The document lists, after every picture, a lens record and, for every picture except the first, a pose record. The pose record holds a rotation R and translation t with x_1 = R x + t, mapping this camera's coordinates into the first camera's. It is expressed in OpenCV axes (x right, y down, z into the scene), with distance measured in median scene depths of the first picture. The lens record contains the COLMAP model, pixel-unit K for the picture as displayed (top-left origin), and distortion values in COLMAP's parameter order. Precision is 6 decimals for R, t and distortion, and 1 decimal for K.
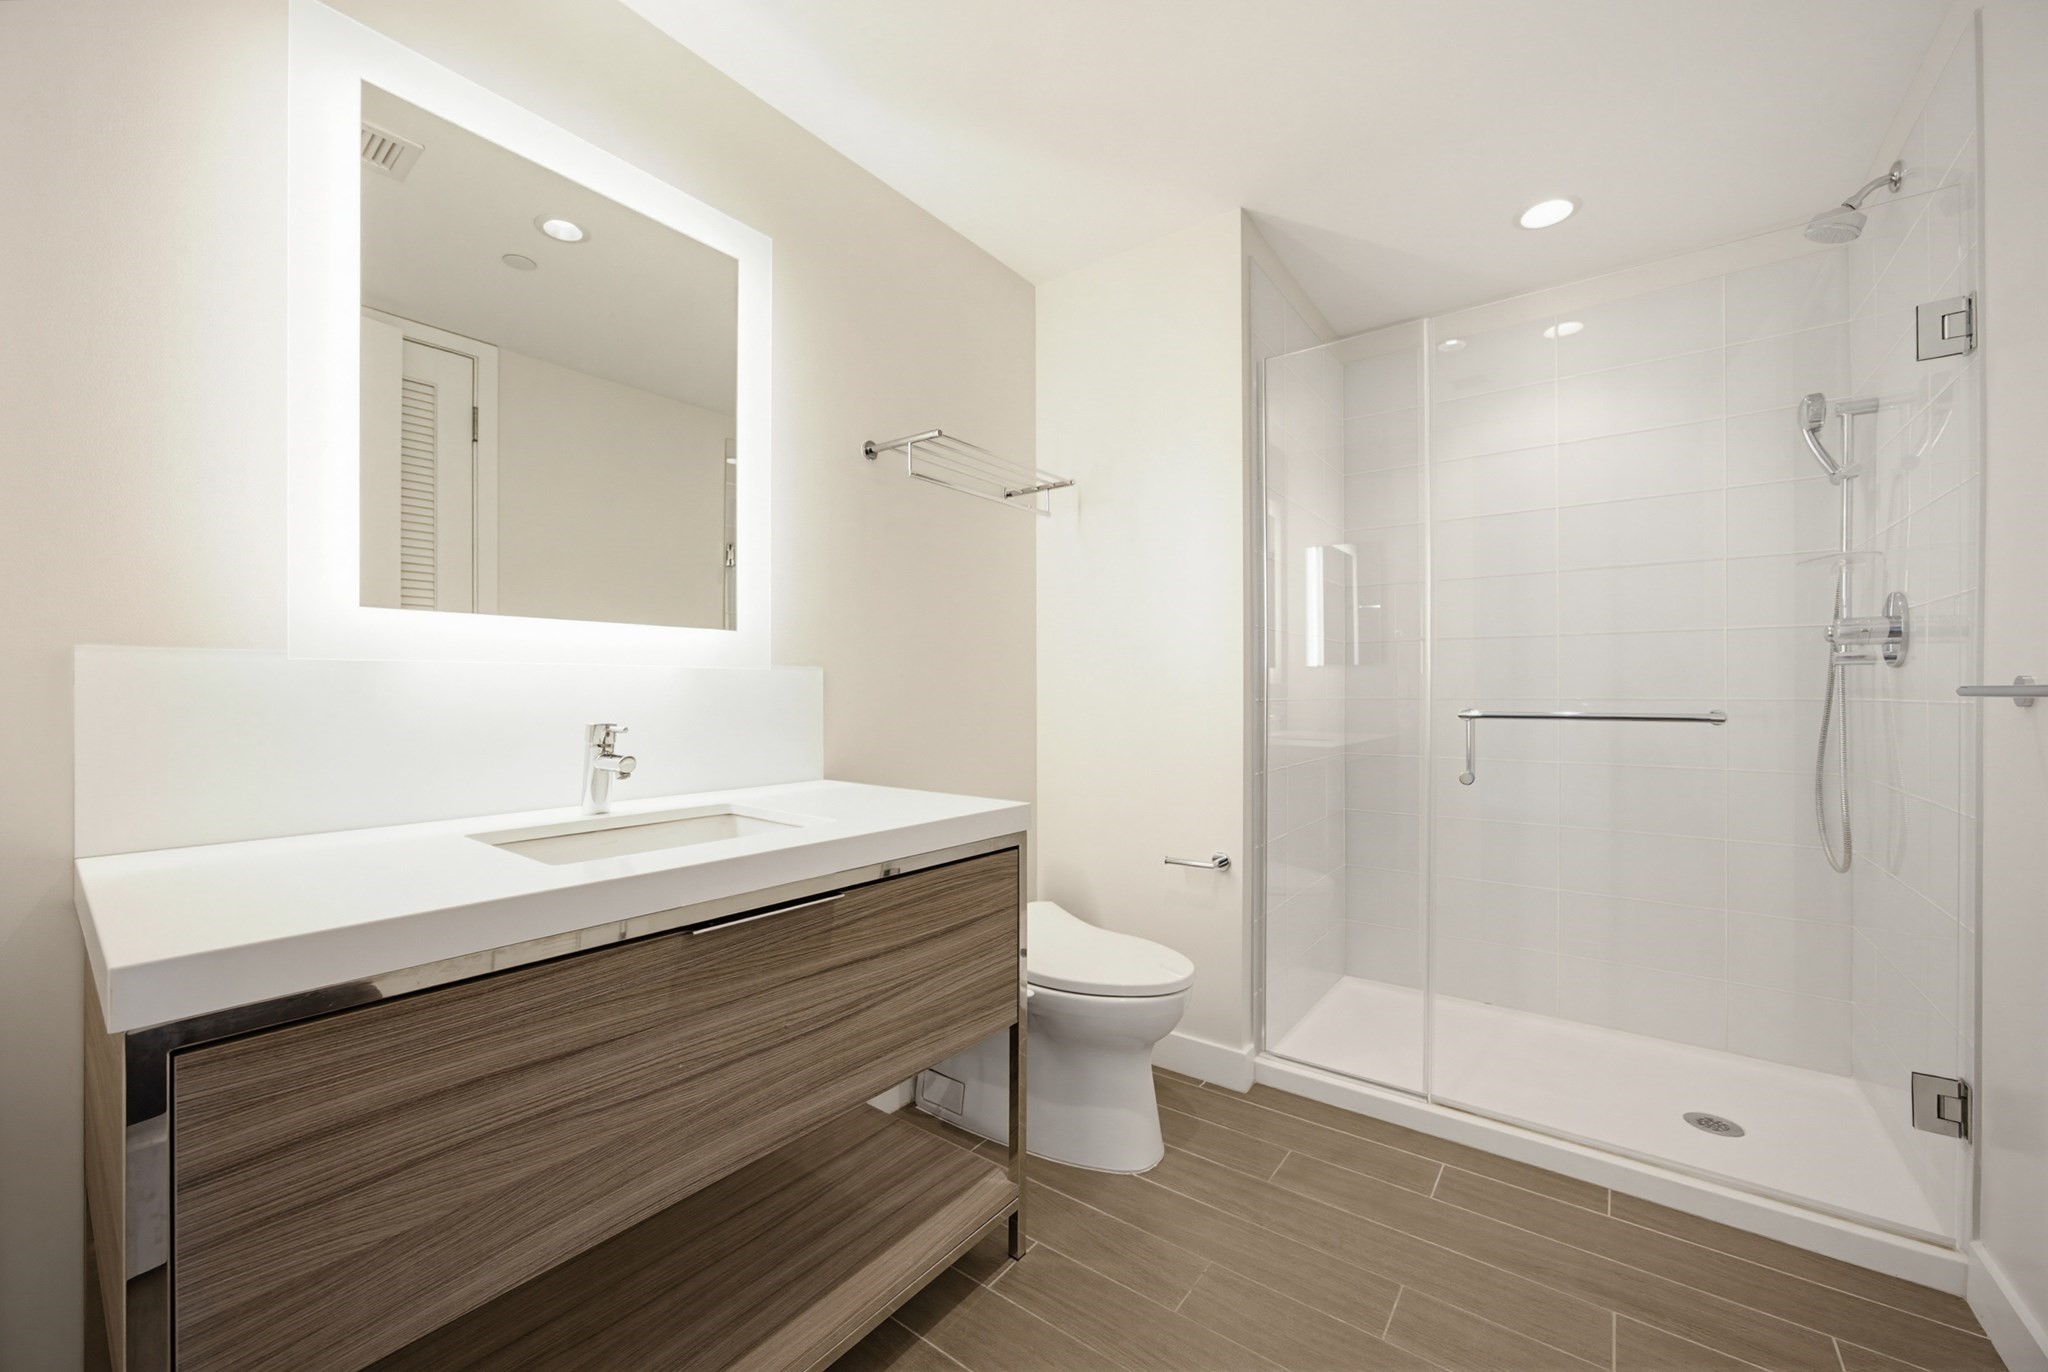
lens RADIAL K [[787.1, 0, 1031.2], [0, 787.1, 698.4], [0, 0, 1]] dist [-0.001290, -0.000044]
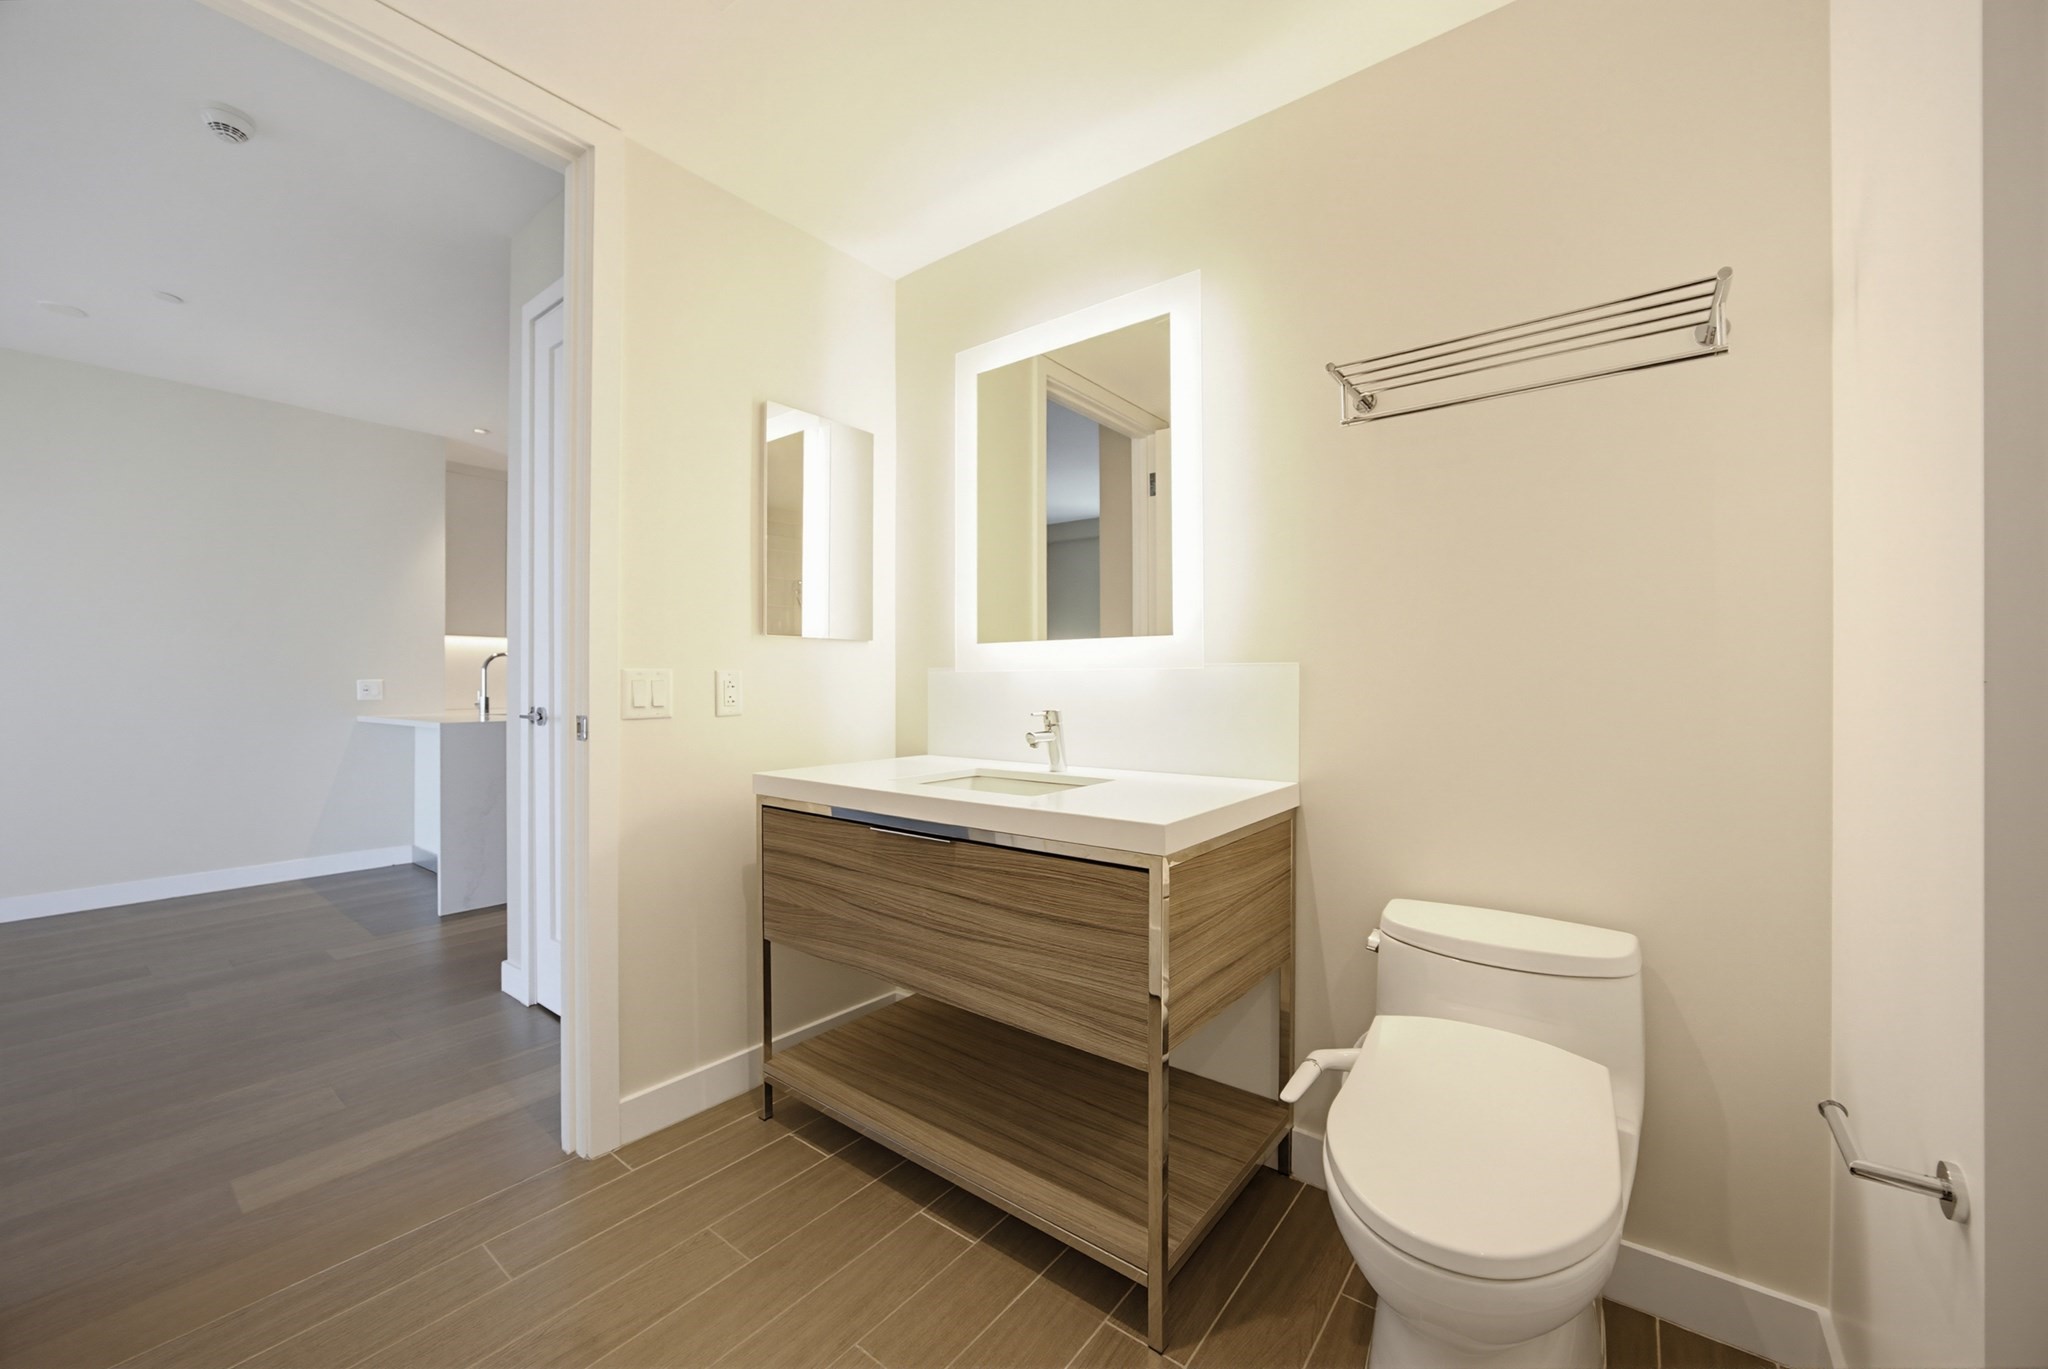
lens RADIAL K [[798.6, 0, 1028.9], [0, 798.6, 674.0], [0, 0, 1]] dist [-0.031919, 0.013871]
pose [[-0.020818, -0.012341, -0.999707, 0.900734], [0.000440, 0.999924, -0.012353, -0.016926], [0.999783, -0.000697, -0.020811, 0.927569]]
